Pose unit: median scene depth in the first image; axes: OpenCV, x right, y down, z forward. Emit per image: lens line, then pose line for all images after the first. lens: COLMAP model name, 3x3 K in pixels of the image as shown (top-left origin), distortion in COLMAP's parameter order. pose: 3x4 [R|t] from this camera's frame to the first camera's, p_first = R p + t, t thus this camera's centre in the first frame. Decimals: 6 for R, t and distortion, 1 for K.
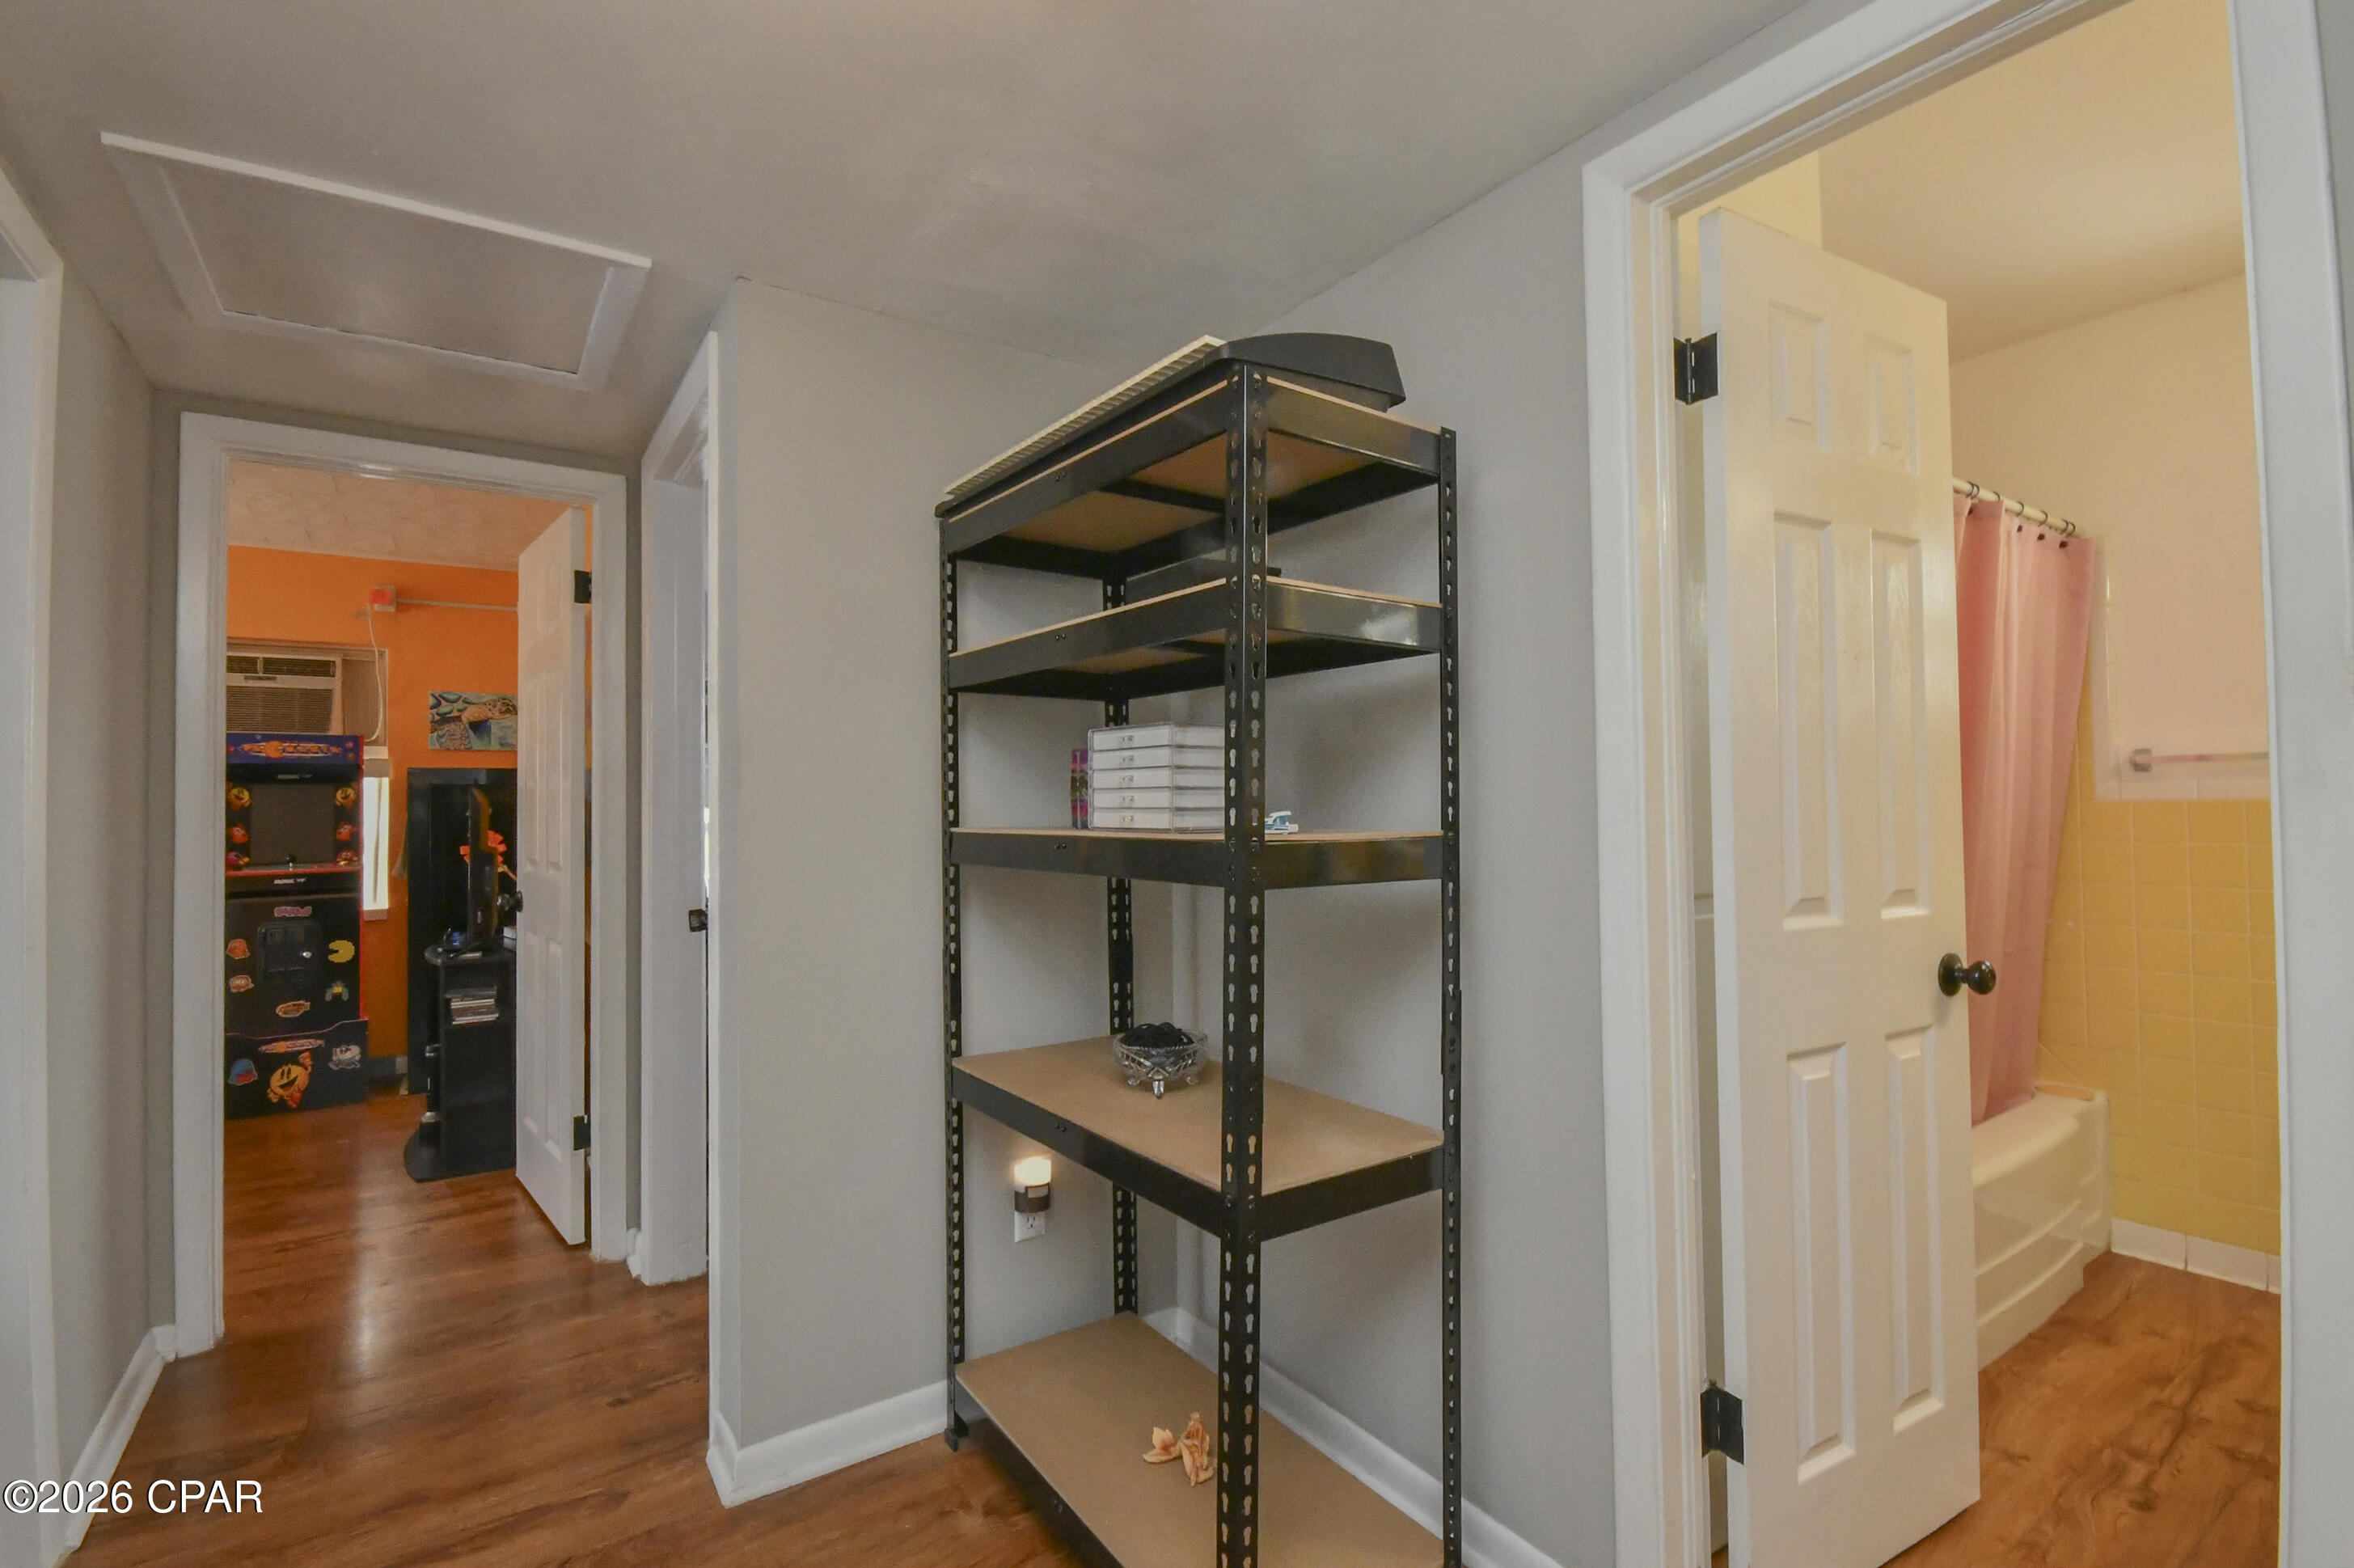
lens RADIAL K [[1076.5, 0, 1184.3], [0, 1076.5, 774.9], [0, 0, 1]] dist [-0.002046, -0.004588]
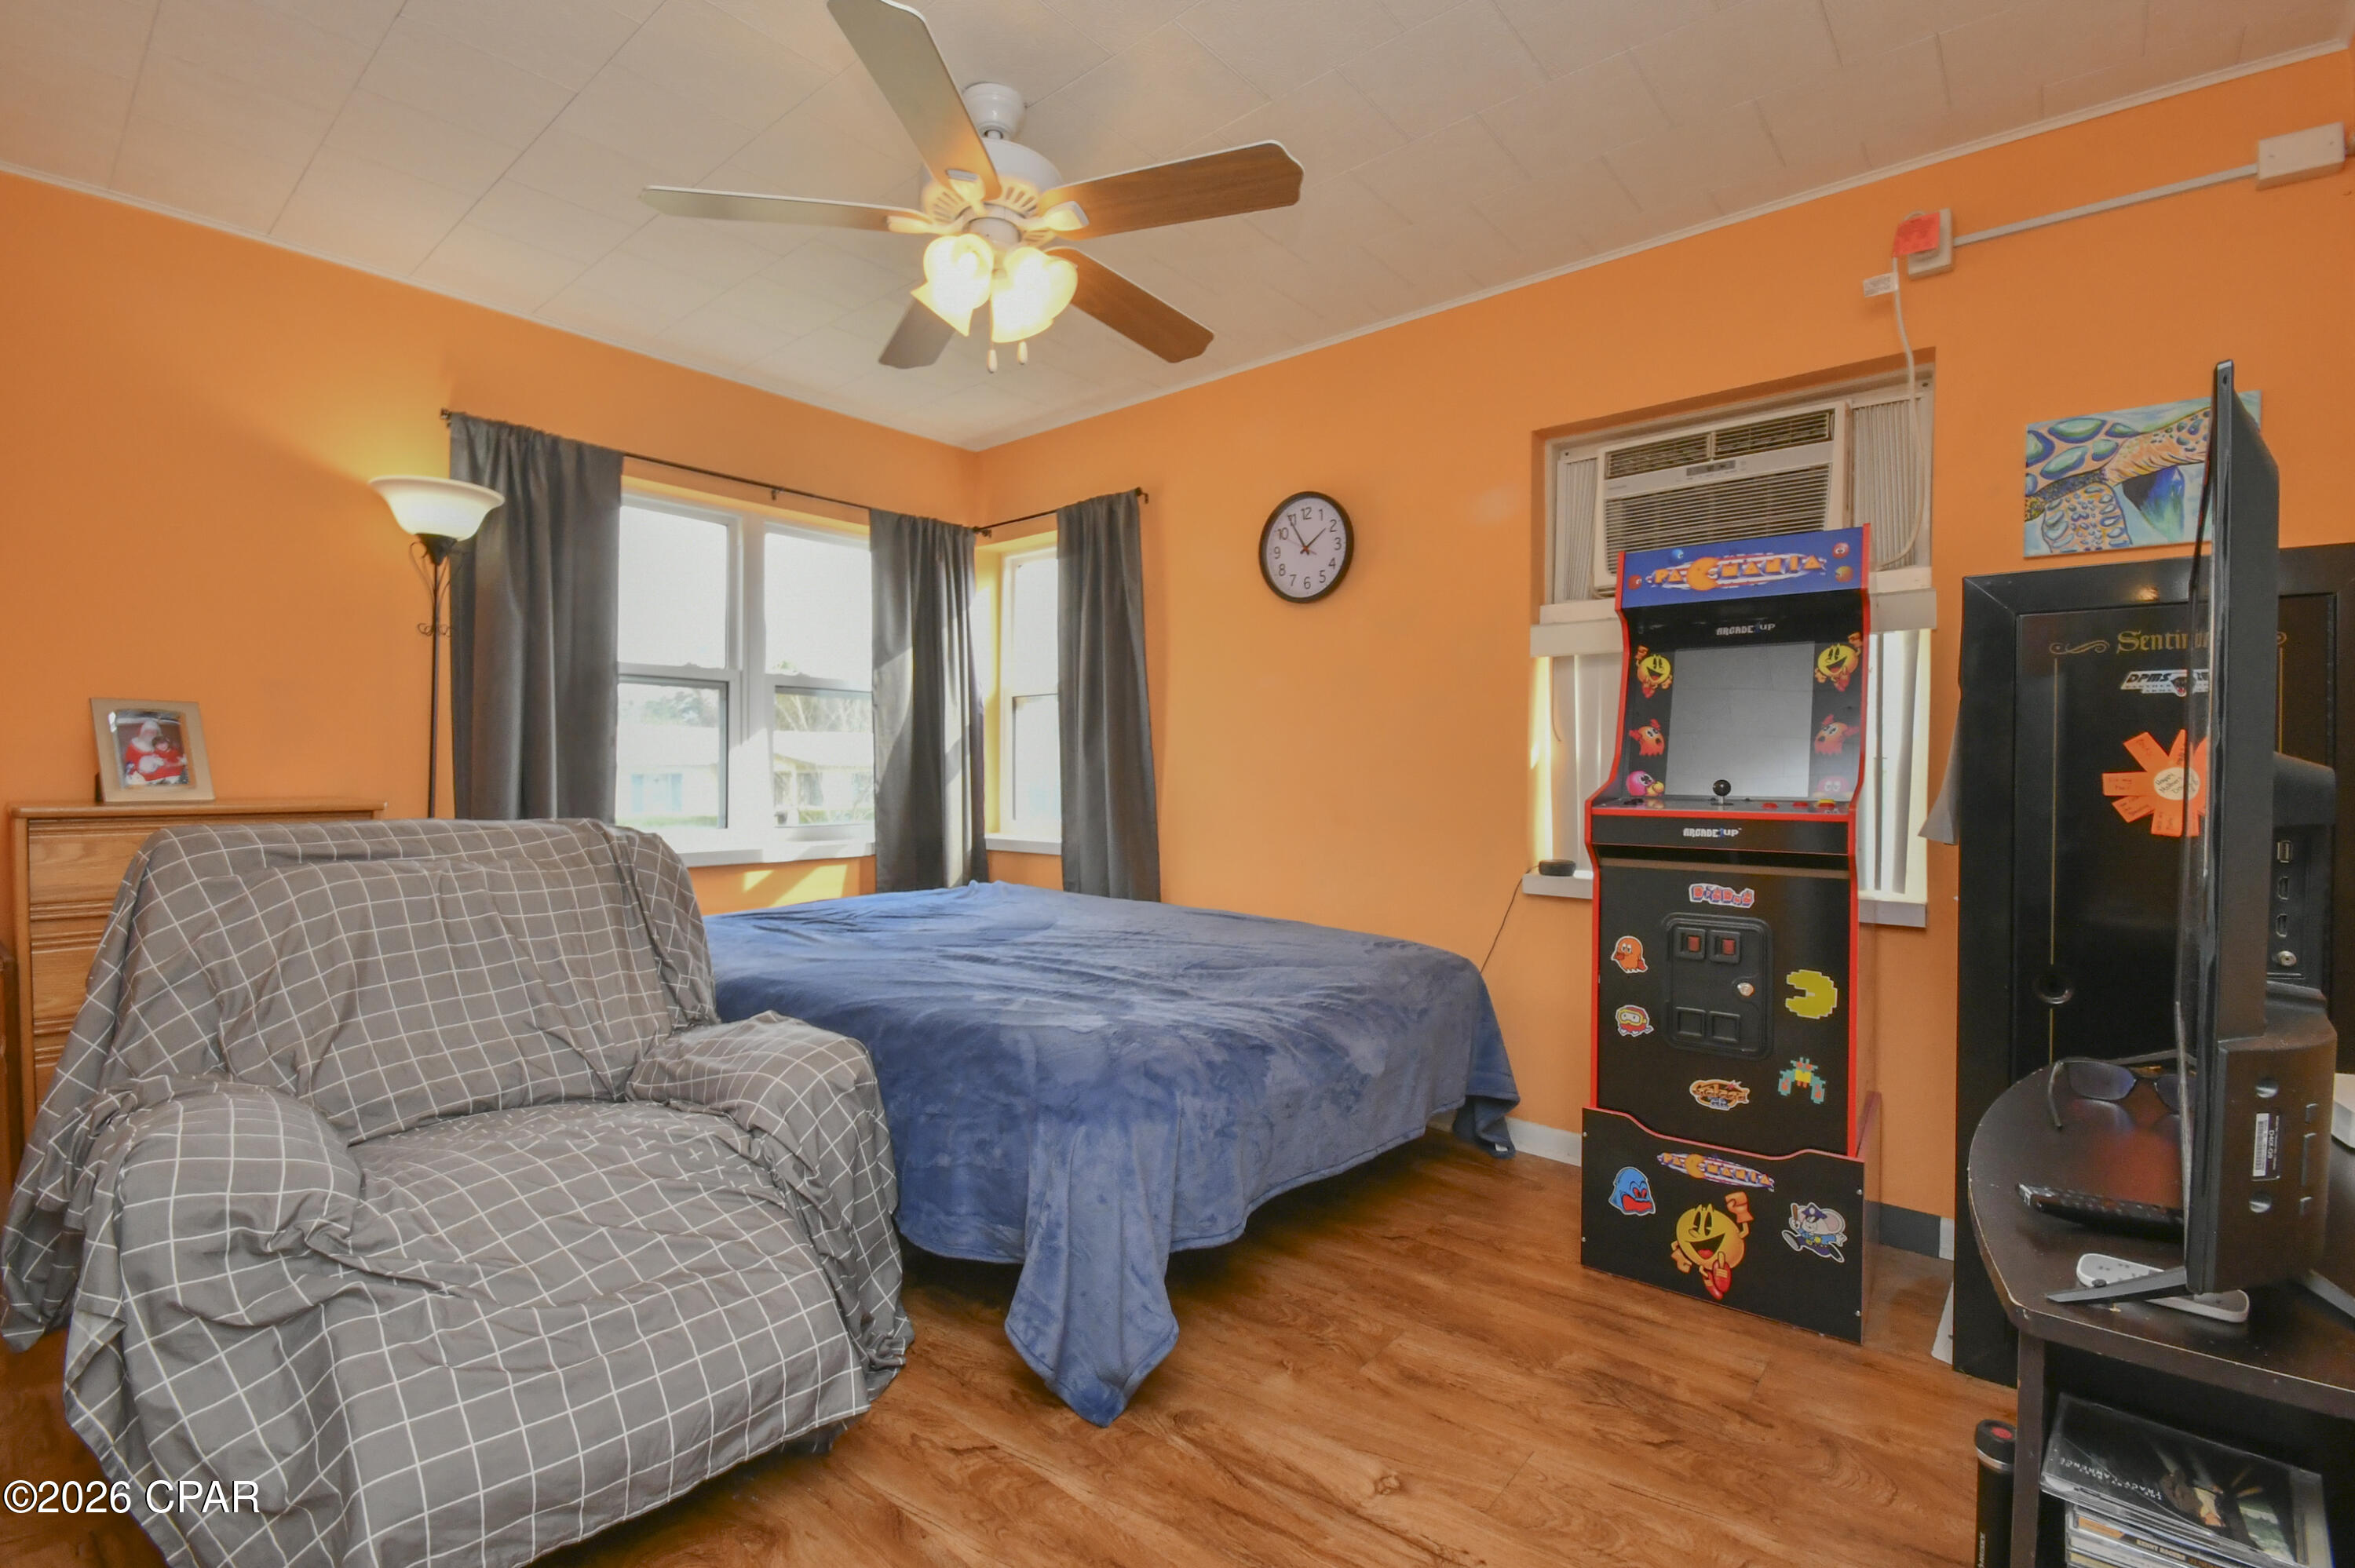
lens RADIAL K [[1058.2, 0, 1188.3], [0, 1058.2, 784.5], [0, 0, 1]] dist [0.022467, -0.019777]
pose [[0.277779, 0.032887, -0.960082, -0.428606], [0.017234, 0.999082, 0.039209, 0.053066], [0.960490, -0.027438, 0.276958, 0.624430]]
